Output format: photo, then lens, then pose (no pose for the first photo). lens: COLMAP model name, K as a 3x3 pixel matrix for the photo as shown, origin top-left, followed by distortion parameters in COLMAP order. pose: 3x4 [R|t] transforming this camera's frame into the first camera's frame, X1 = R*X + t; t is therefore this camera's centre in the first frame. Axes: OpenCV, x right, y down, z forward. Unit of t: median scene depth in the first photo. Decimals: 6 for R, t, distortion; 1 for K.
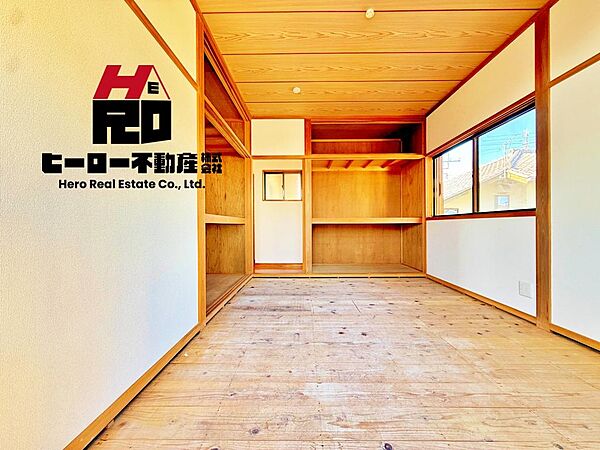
lens RADIAL K [[242.8, 0, 304.3], [0, 242.8, 225.6], [0, 0, 1]] dist [0.000803, 0.000473]
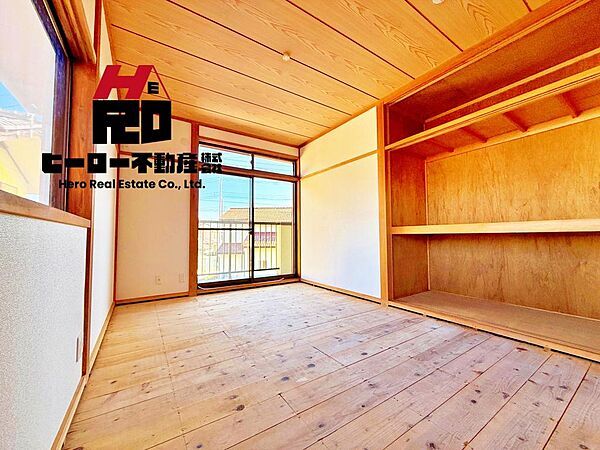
lens RADIAL K [[242.8, 0, 299.0], [0, 242.8, 223.5], [0, 0, 1]] dist [0.000803, 0.000473]
pose [[-0.834707, -0.016433, -0.550450, 0.810710], [0.007249, 0.999140, -0.040821, -0.020900], [0.550647, -0.038064, -0.833870, 1.873950]]
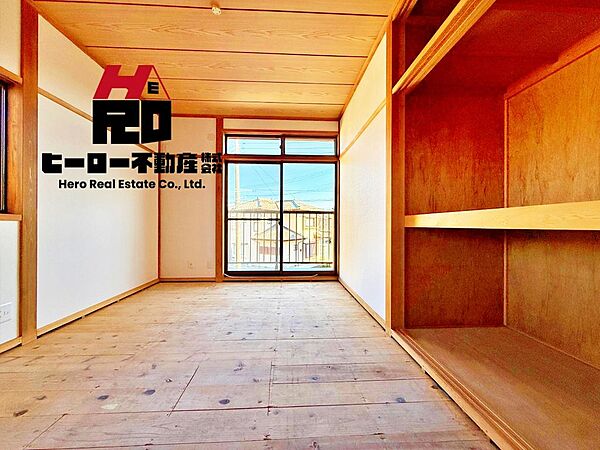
lens RADIAL K [[242.8, 0, 298.7], [0, 242.8, 222.9], [0, 0, 1]] dist [0.000803, 0.000473]
pose [[-0.998867, 0.002140, -0.047549, -0.005919], [0.002175, 0.999997, -0.000671, -0.028135], [0.047547, -0.000774, -0.998869, 1.867410]]
